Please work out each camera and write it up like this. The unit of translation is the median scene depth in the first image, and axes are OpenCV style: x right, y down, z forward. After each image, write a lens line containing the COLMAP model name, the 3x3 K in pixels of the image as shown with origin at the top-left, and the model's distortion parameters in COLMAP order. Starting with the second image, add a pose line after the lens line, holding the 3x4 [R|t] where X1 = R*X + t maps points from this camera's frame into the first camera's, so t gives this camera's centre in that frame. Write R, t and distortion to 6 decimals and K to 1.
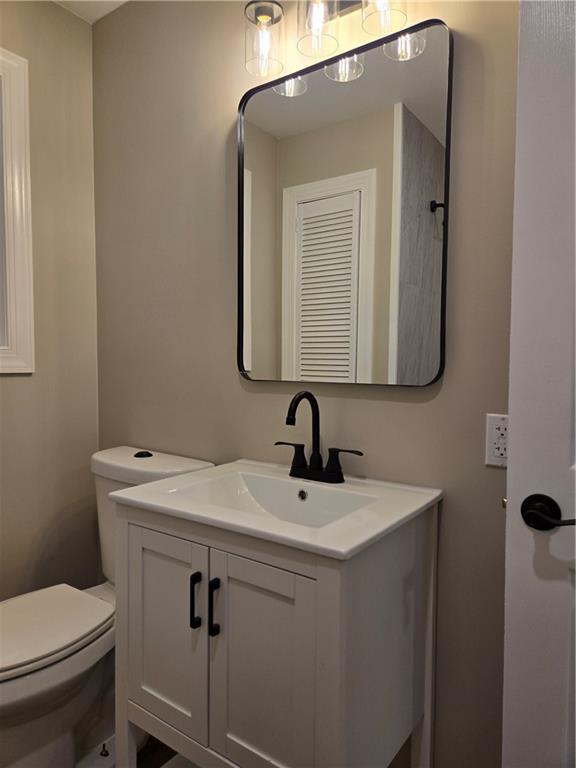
lens RADIAL K [[513.5, 0, 288.0], [0, 513.5, 383.8], [0, 0, 1]] dist [0.050271, -0.041918]
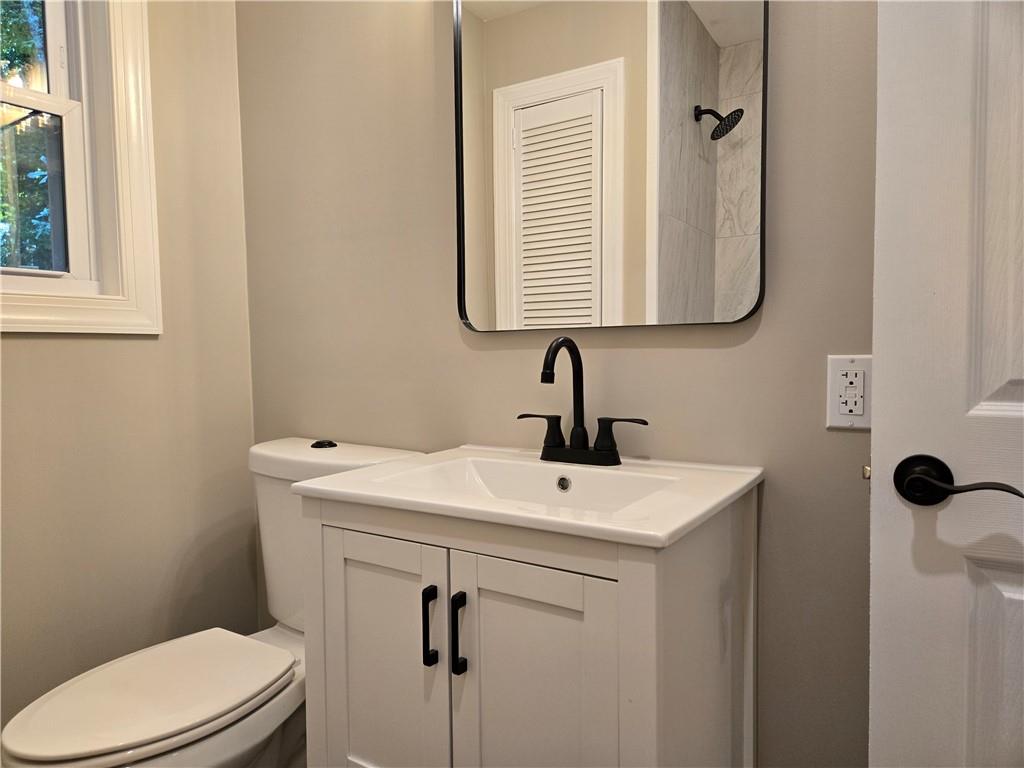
lens RADIAL K [[684.6, 0, 511.4], [0, 684.6, 391.3], [0, 0, 1]] dist [0.050271, -0.041918]
pose [[0.998899, -0.022708, 0.041041, -0.082893], [0.022098, 0.999639, 0.015260, 0.076314], [-0.041372, -0.014336, 0.999041, 0.064040]]
